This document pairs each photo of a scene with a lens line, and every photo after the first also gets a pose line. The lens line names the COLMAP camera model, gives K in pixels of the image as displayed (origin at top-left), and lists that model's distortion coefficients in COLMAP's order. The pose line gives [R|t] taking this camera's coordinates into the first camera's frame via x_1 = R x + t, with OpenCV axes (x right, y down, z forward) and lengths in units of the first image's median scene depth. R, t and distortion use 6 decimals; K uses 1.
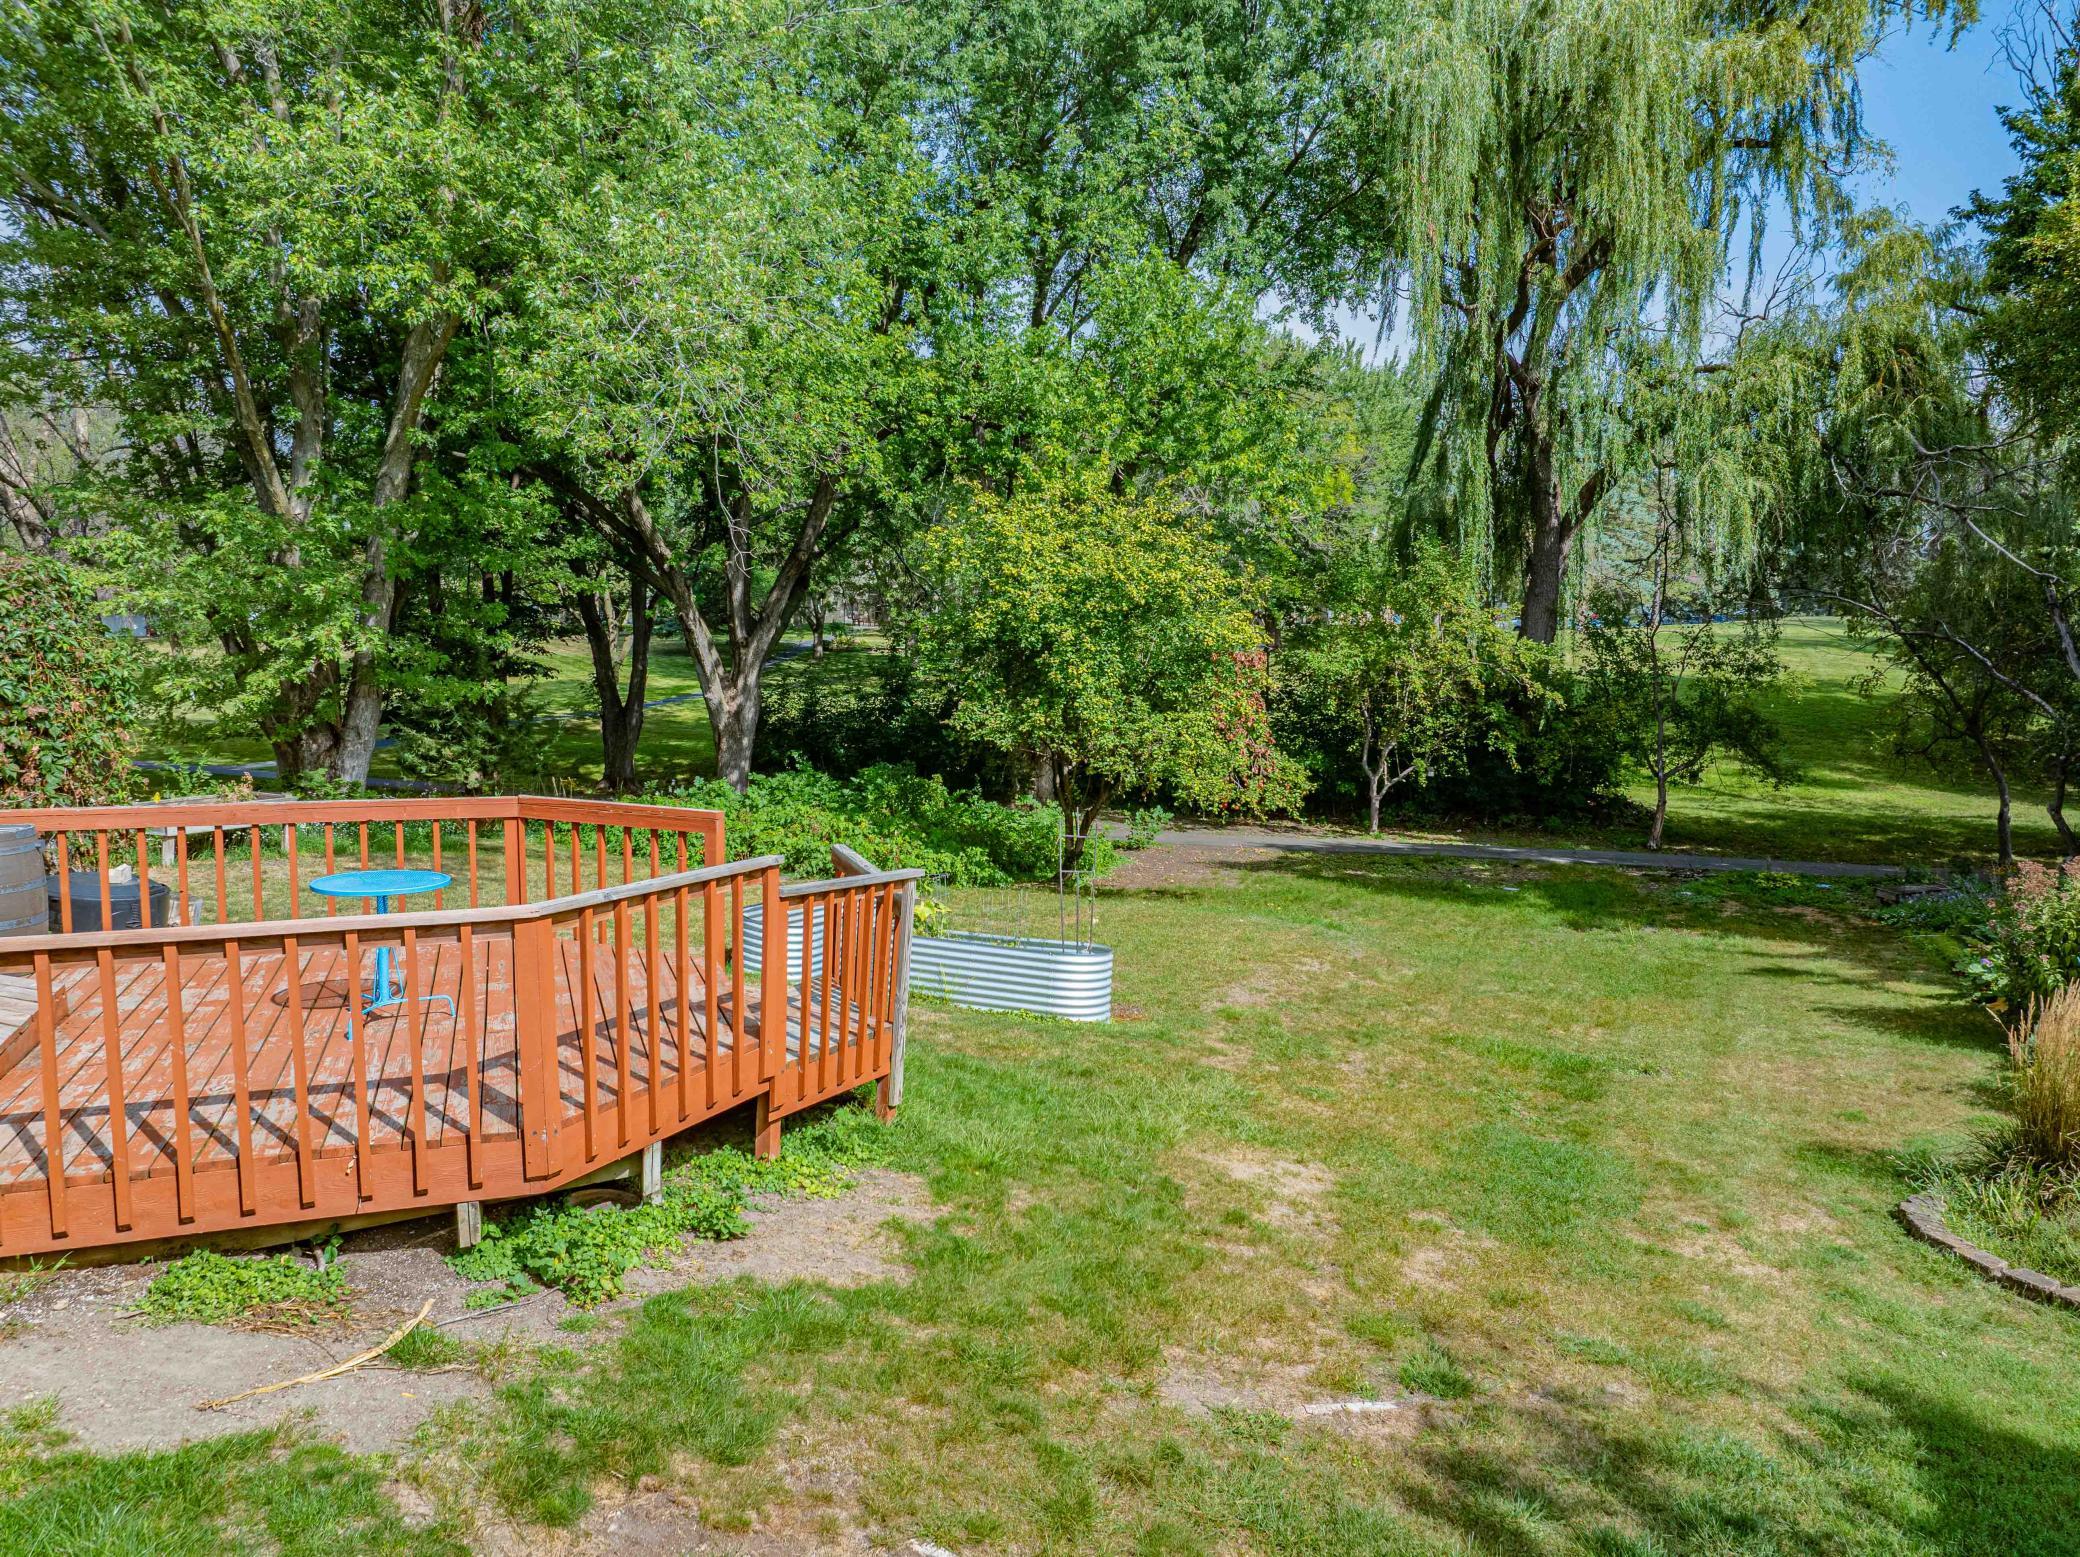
lens RADIAL K [[1446.0, 0, 1040.0], [0, 1446.0, 778.5], [0, 0, 1]] dist [-0.031343, 0.040937]
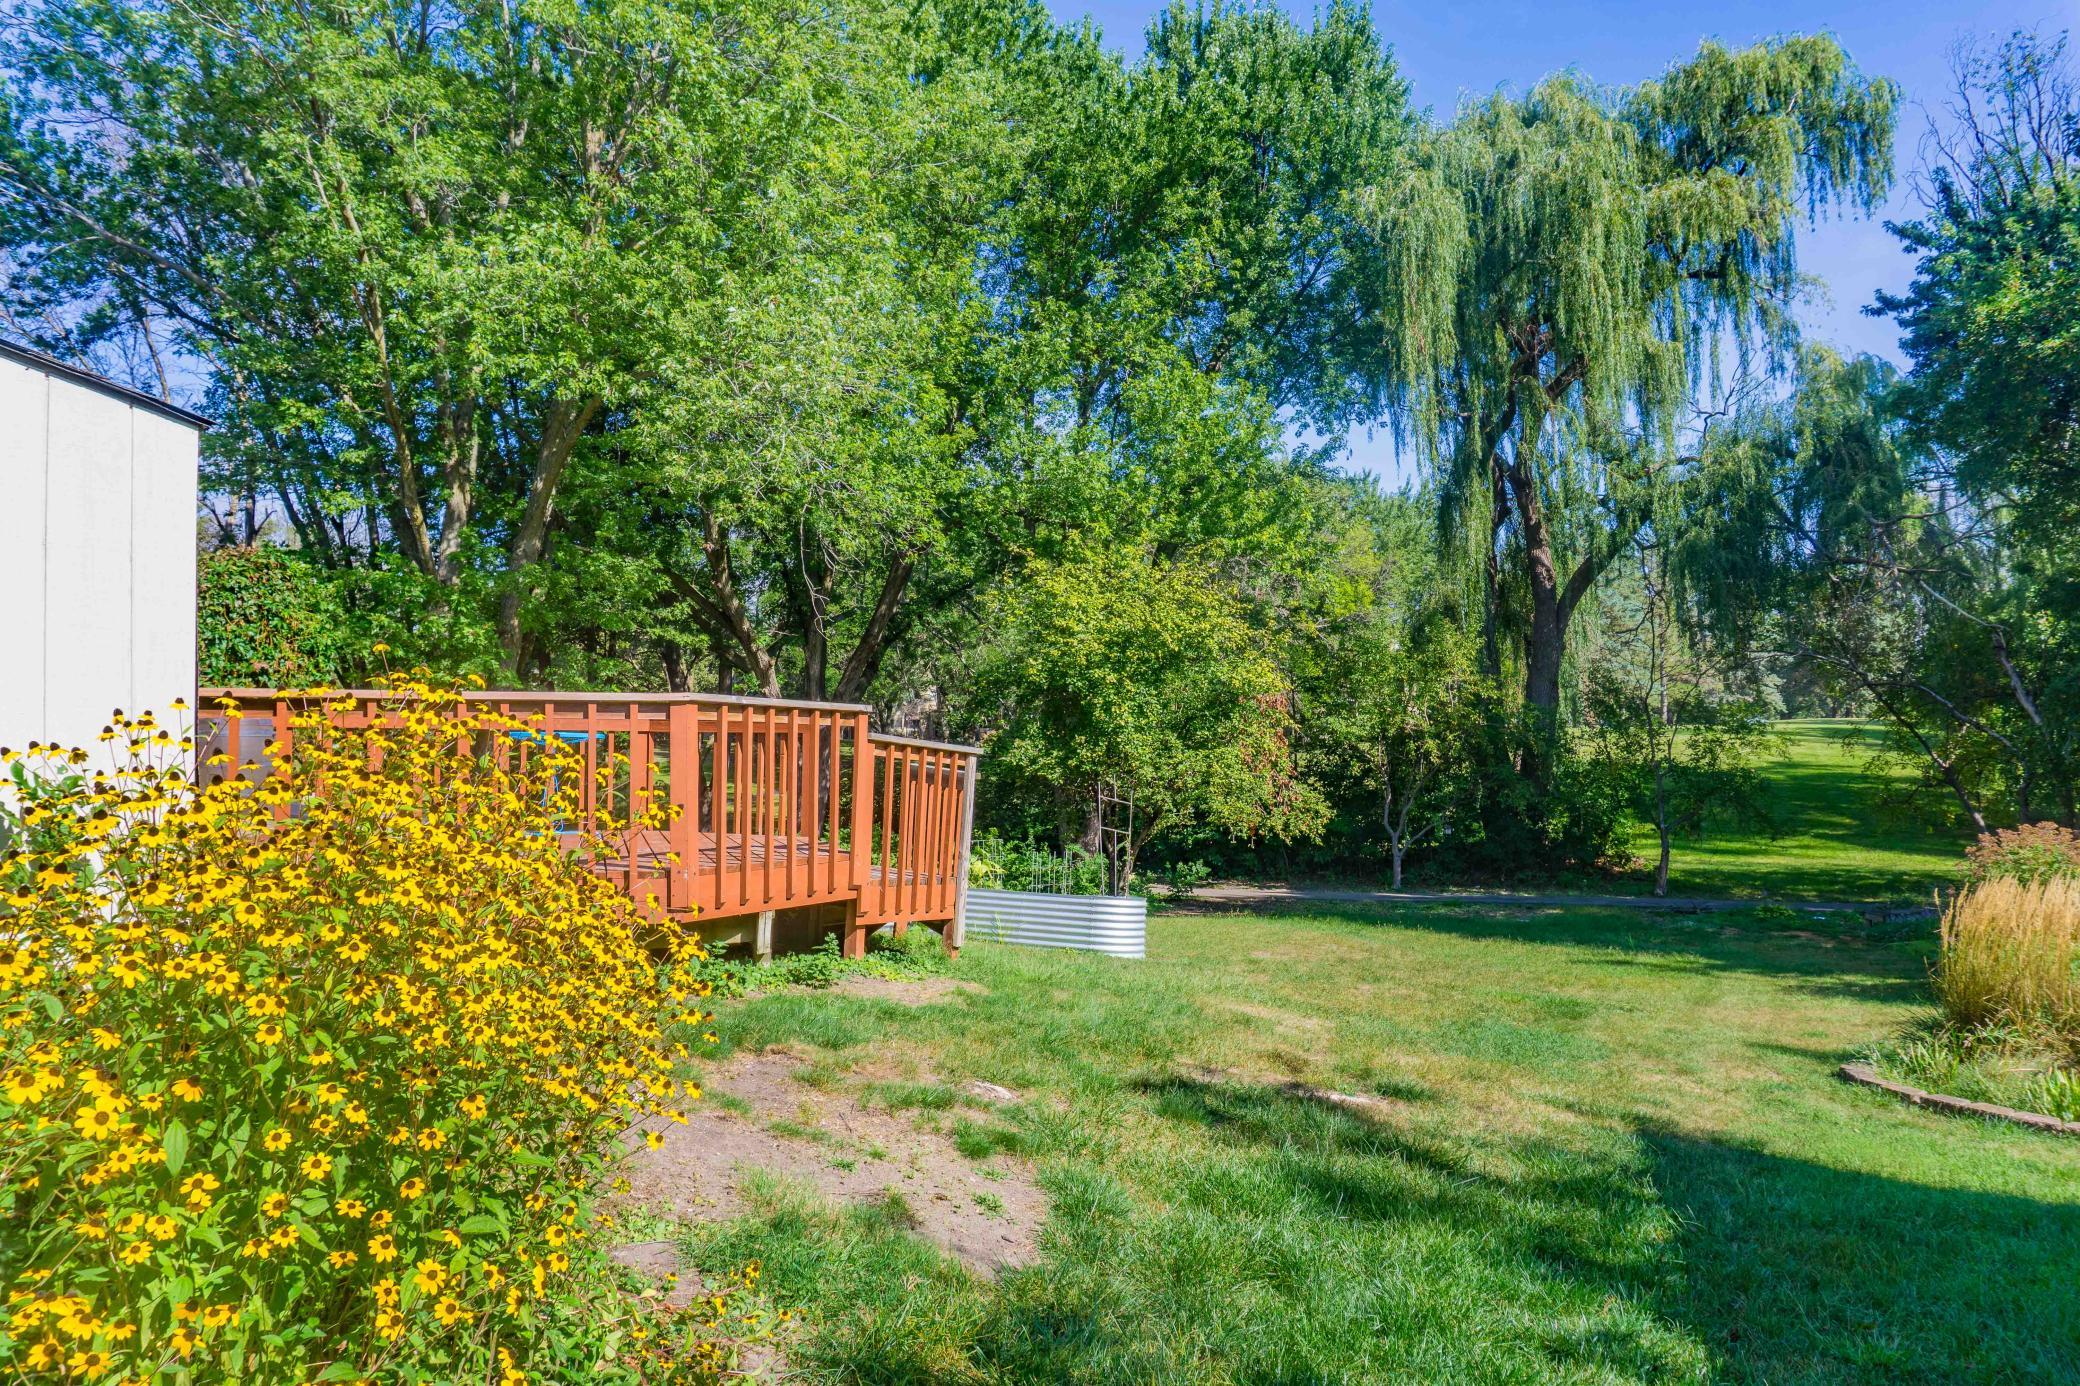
lens RADIAL K [[1370.5, 0, 1044.5], [0, 1370.5, 714.7], [0, 0, 1]] dist [-0.000227, -0.001938]
pose [[0.999343, -0.009082, -0.035100, 0.005230], [0.003857, 0.989257, -0.146138, 0.081527], [0.036050, 0.145907, 0.988641, -0.060460]]
